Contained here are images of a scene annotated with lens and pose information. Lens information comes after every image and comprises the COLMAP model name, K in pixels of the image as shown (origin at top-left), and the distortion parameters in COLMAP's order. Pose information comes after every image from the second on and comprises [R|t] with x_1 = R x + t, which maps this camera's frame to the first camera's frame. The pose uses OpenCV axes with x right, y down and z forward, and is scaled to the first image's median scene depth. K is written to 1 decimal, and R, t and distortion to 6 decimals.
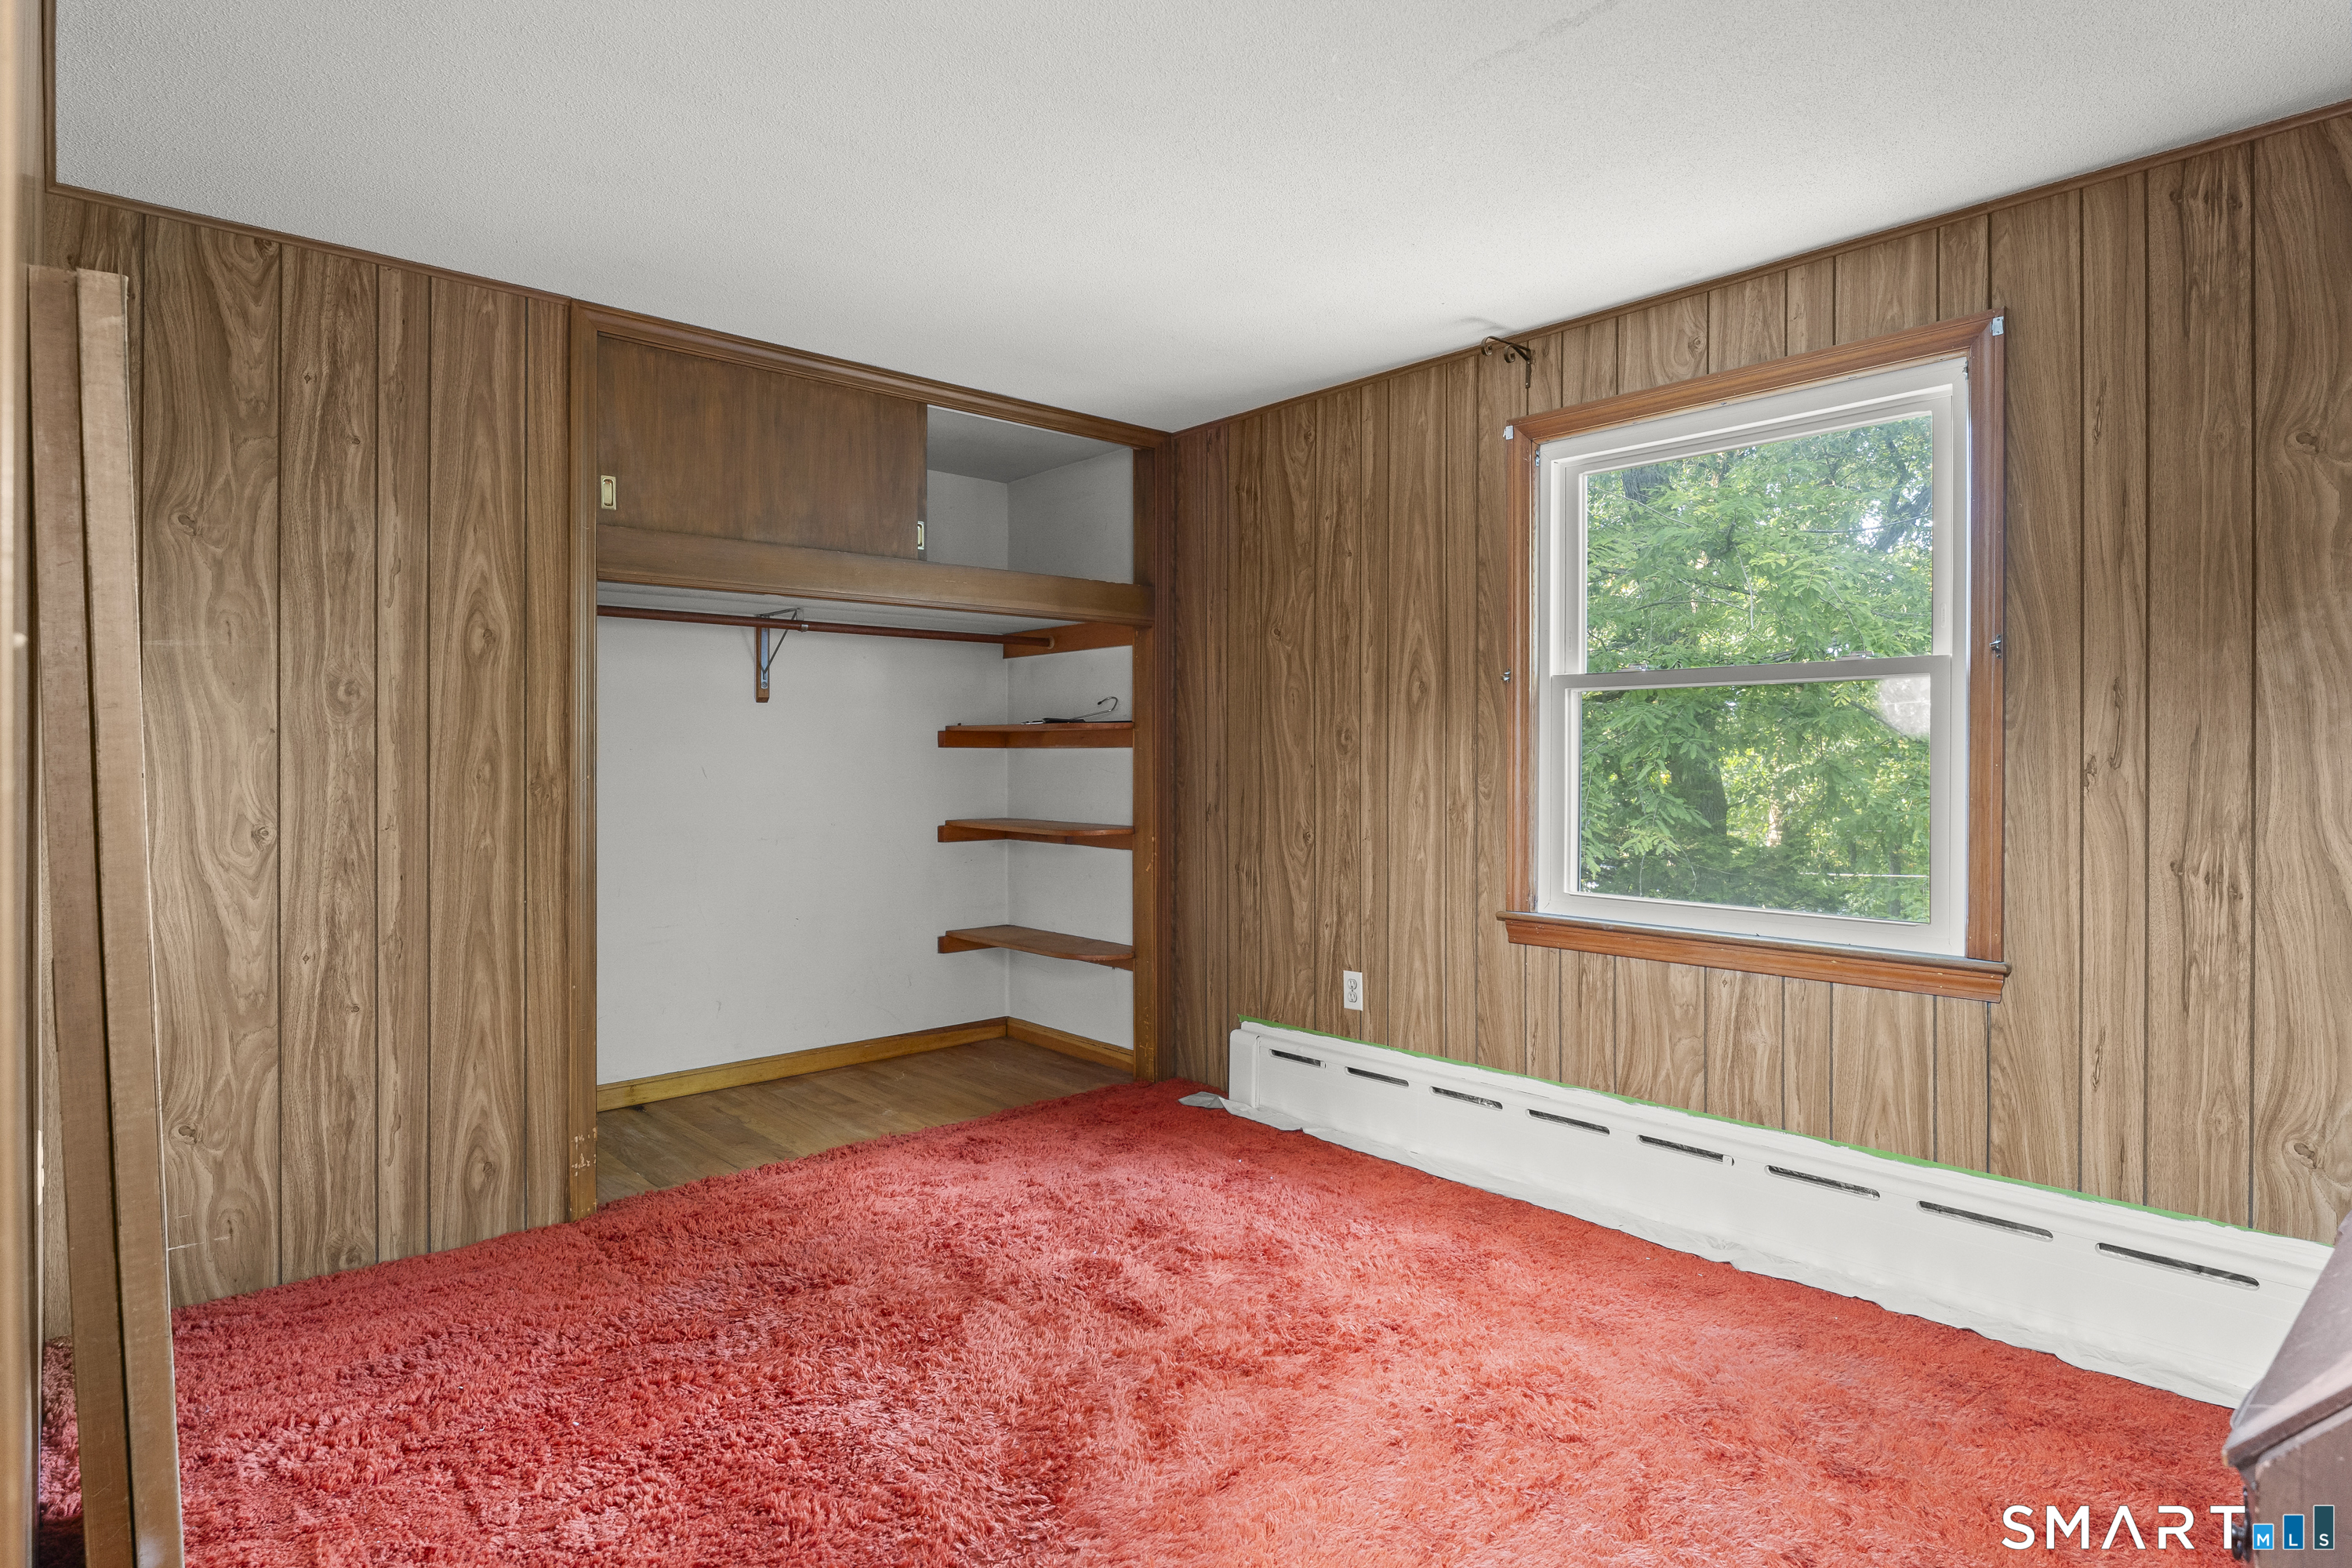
lens RADIAL K [[1271.1, 0, 1179.9], [0, 1271.1, 775.5], [0, 0, 1]] dist [0.002579, -0.000056]
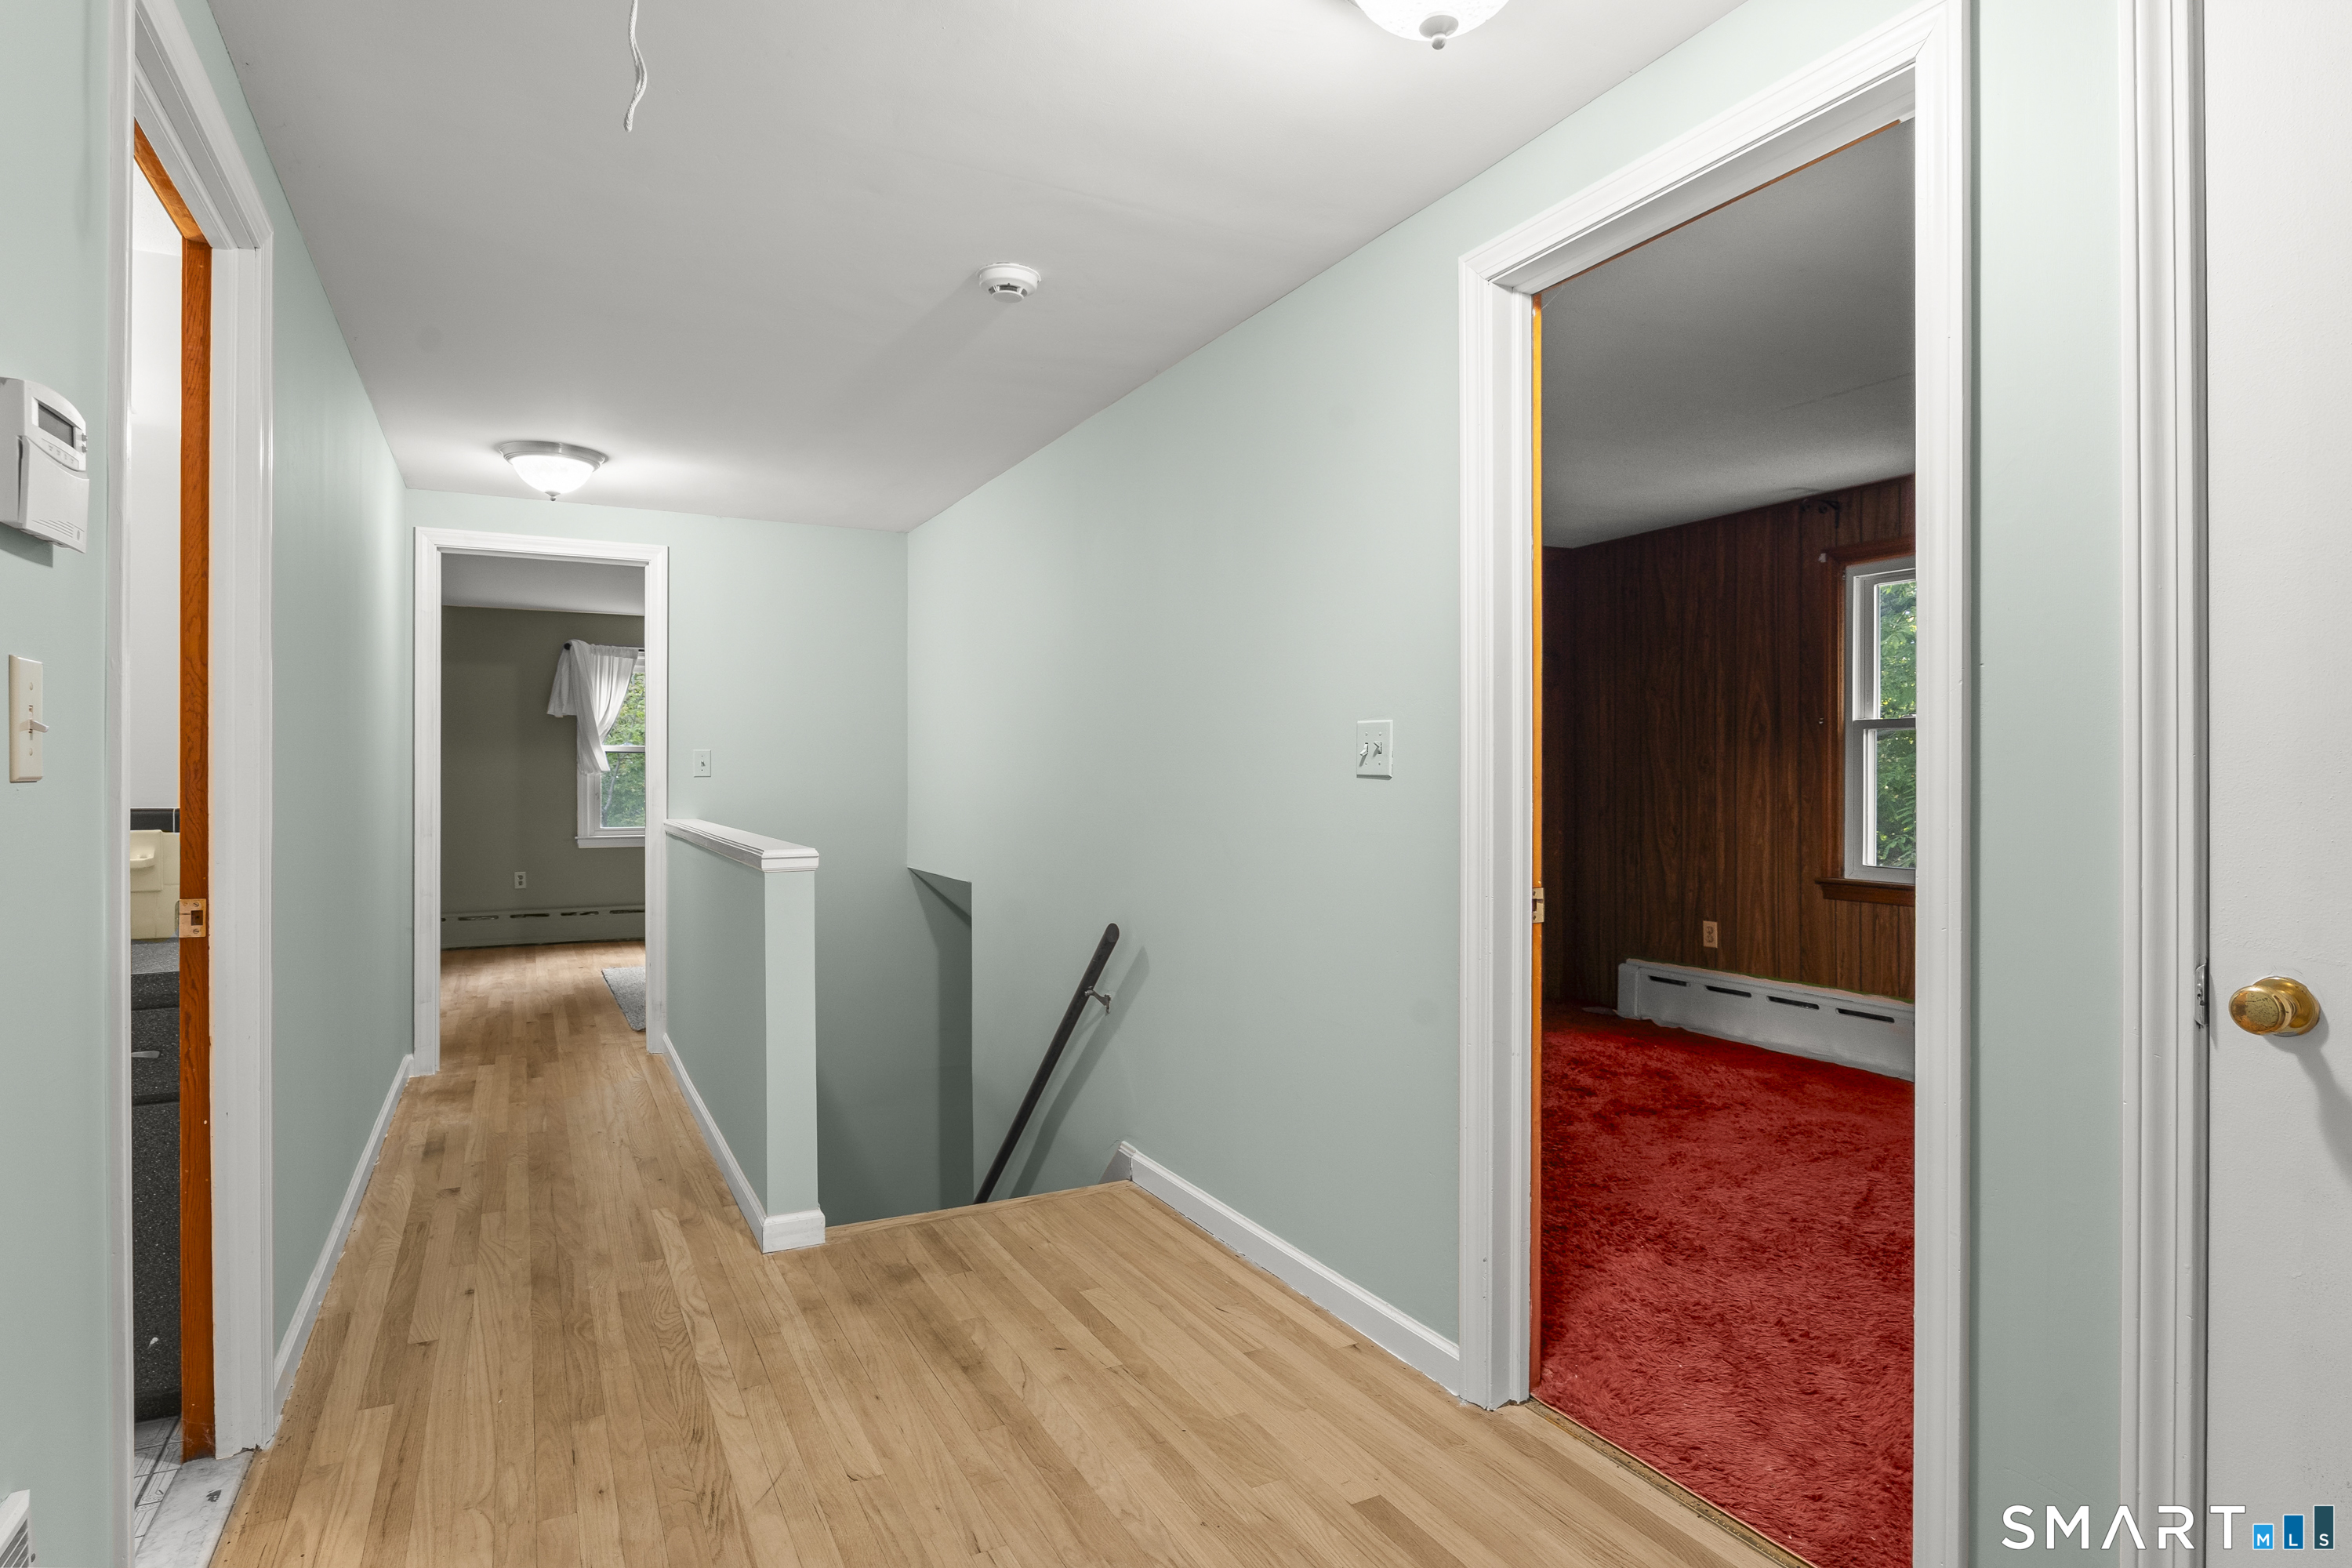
lens RADIAL K [[1271.1, 0, 1170.2], [0, 1271.1, 783.9], [0, 0, 1]] dist [0.002579, -0.000056]
pose [[0.968250, 0.000225, -0.249985, -0.107783], [-0.002954, 0.999940, -0.010539, 0.013848], [0.249968, 0.010943, 0.968192, -0.621235]]
